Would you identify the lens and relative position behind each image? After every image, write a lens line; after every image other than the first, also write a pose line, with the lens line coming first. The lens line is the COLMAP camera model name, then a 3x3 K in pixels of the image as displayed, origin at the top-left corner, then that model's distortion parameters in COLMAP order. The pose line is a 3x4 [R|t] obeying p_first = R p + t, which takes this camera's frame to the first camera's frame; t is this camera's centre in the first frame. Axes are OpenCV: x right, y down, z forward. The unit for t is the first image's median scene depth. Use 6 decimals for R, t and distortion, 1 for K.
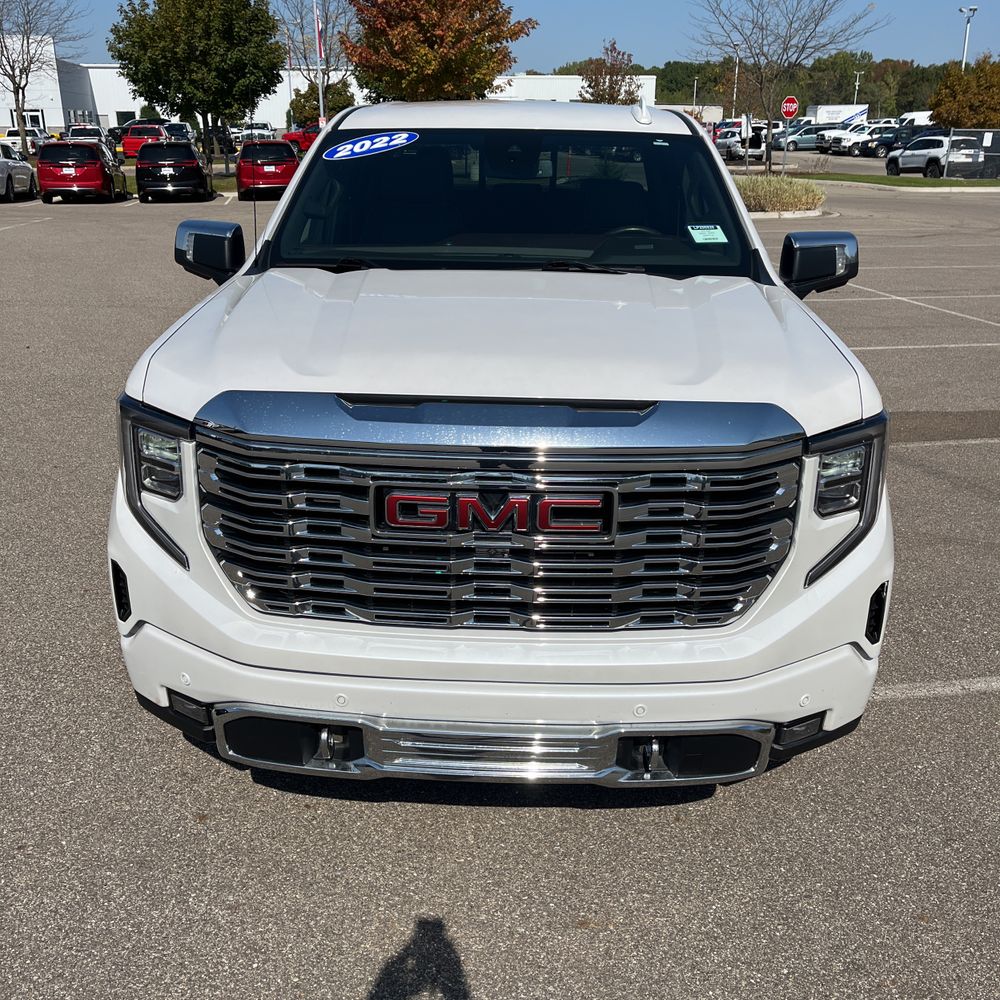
lens RADIAL K [[1004.3, 0, 472.0], [0, 1004.3, 507.2], [0, 0, 1]] dist [0.040681, -0.029098]
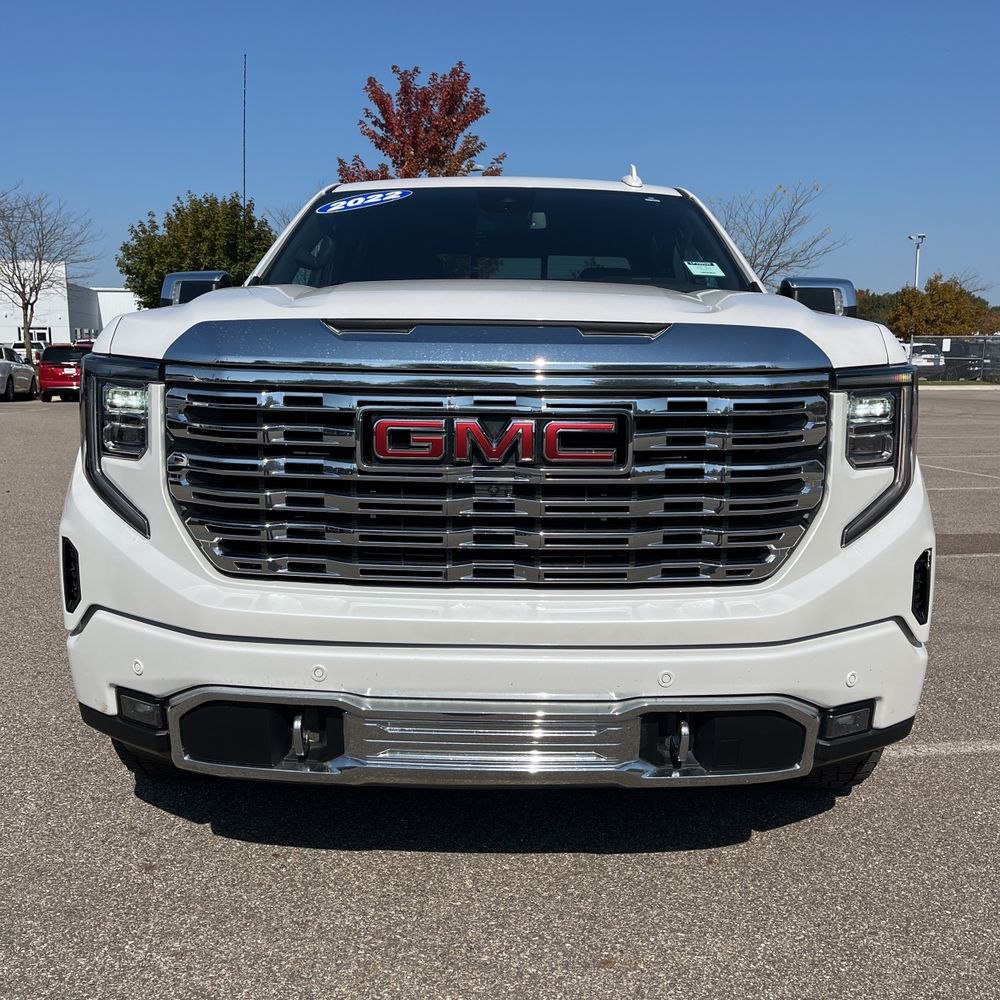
lens RADIAL K [[1008.2, 0, 490.3], [0, 1008.2, 499.5], [0, 0, 1]] dist [0.035312, -0.010724]
pose [[0.999589, -0.002867, 0.028519, -0.007282], [0.008751, 0.978005, -0.208400, 0.211820], [-0.027294, 0.208564, 0.977628, 0.114435]]
